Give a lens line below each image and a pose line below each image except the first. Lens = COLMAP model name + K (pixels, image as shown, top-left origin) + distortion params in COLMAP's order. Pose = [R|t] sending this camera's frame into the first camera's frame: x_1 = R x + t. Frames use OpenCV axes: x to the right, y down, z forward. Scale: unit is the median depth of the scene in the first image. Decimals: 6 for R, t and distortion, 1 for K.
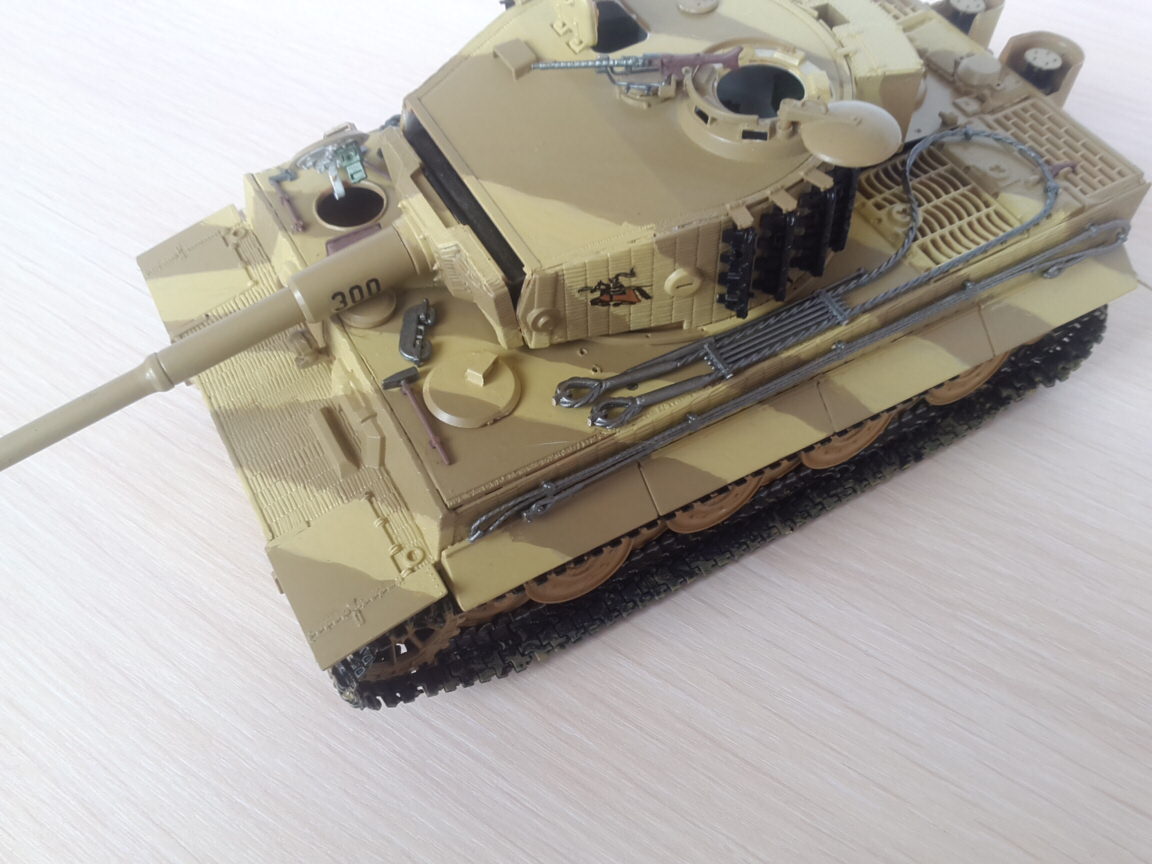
lens RADIAL K [[1165.3, 0, 549.4], [0, 1165.3, 433.8], [0, 0, 1]] dist [0.172221, -0.735841]
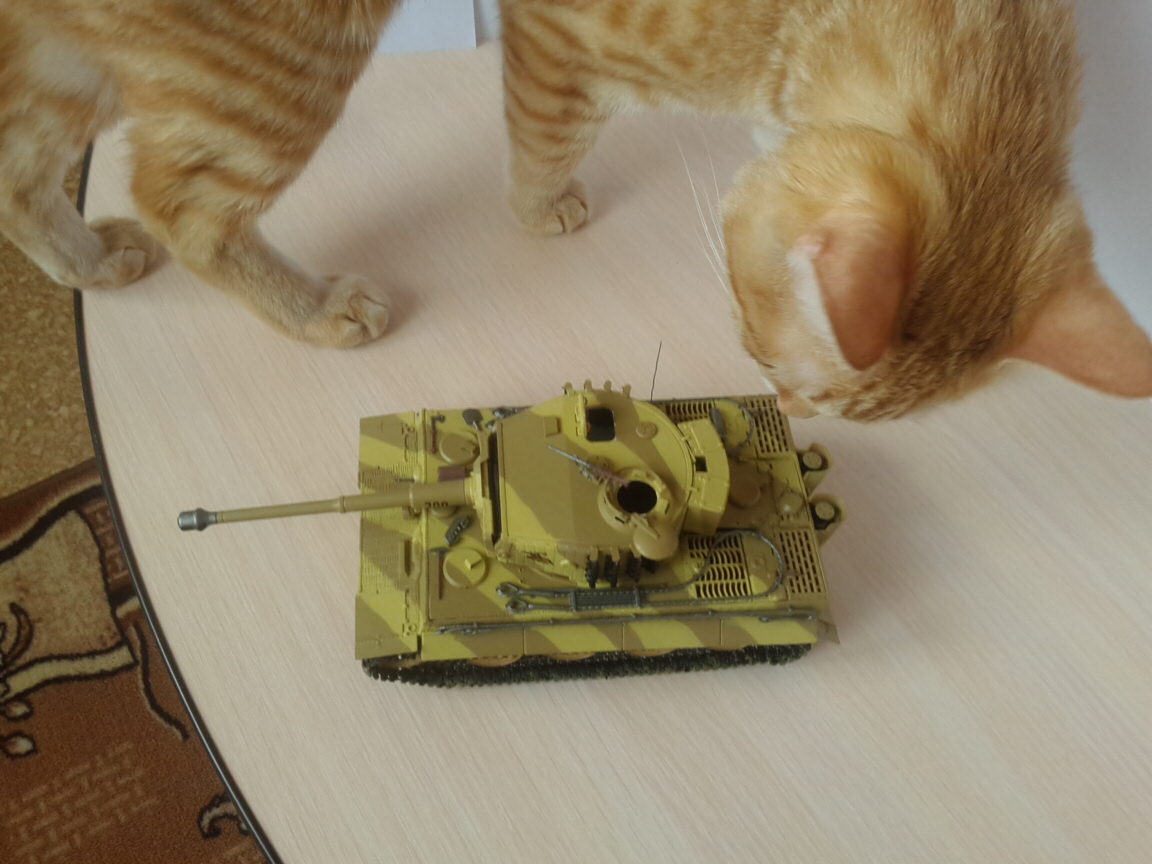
lens RADIAL K [[1165.3, 0, 549.4], [0, 1165.3, 433.8], [0, 0, 1]] dist [0.172221, -0.735841]
pose [[0.909900, 0.390917, -0.138801, 0.274483], [-0.380893, 0.919855, 0.093743, -0.518827], [0.164323, -0.032428, 0.985873, -1.096200]]
